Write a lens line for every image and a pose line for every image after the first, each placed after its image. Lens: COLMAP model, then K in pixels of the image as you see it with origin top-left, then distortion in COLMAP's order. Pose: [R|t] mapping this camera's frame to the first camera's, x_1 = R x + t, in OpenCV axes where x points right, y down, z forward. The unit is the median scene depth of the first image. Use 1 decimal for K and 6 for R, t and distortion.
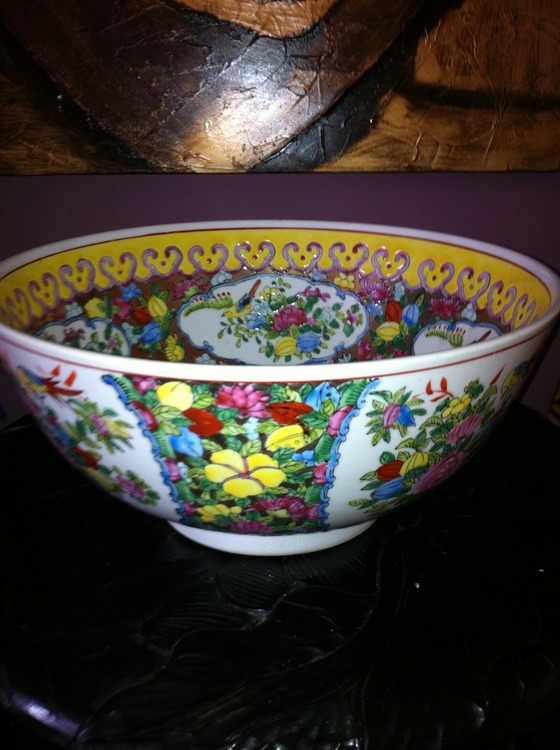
lens RADIAL K [[754.2, 0, 289.9], [0, 754.2, 376.4], [0, 0, 1]] dist [0.017578, -0.017042]
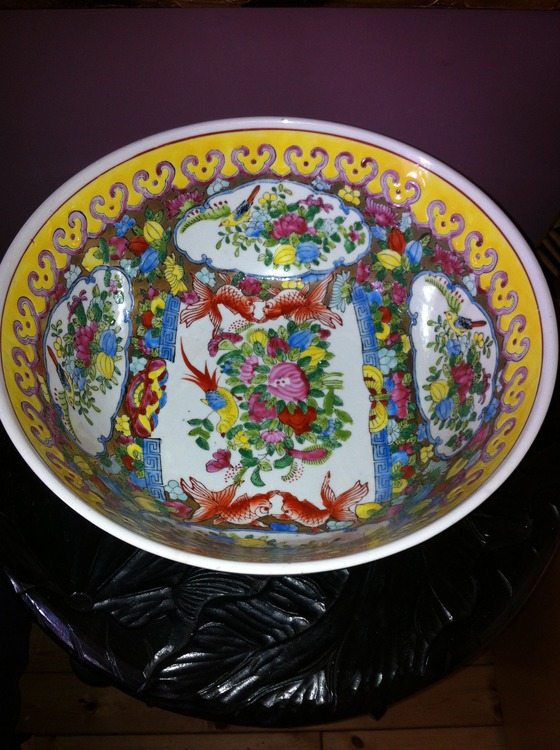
lens RADIAL K [[773.4, 0, 280.0], [0, 773.4, 375.0], [0, 0, 1]] dist [0.002997, 0.007115]
pose [[0.999693, 0.020477, 0.013982, -0.022997], [-0.024770, 0.799266, 0.600467, -0.527071], [0.001120, -0.600628, 0.799528, 0.098200]]
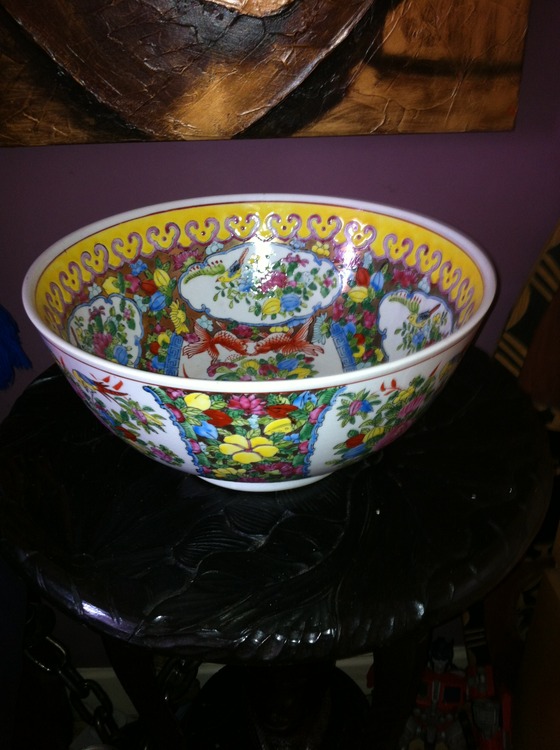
lens RADIAL K [[773.4, 0, 280.0], [0, 773.4, 375.0], [0, 0, 1]] dist [0.002997, 0.007115]
pose [[0.999646, -0.023380, 0.012684, -0.010087], [0.020974, 0.986120, 0.164707, -0.133242], [-0.016359, -0.164383, 0.986261, -0.206113]]
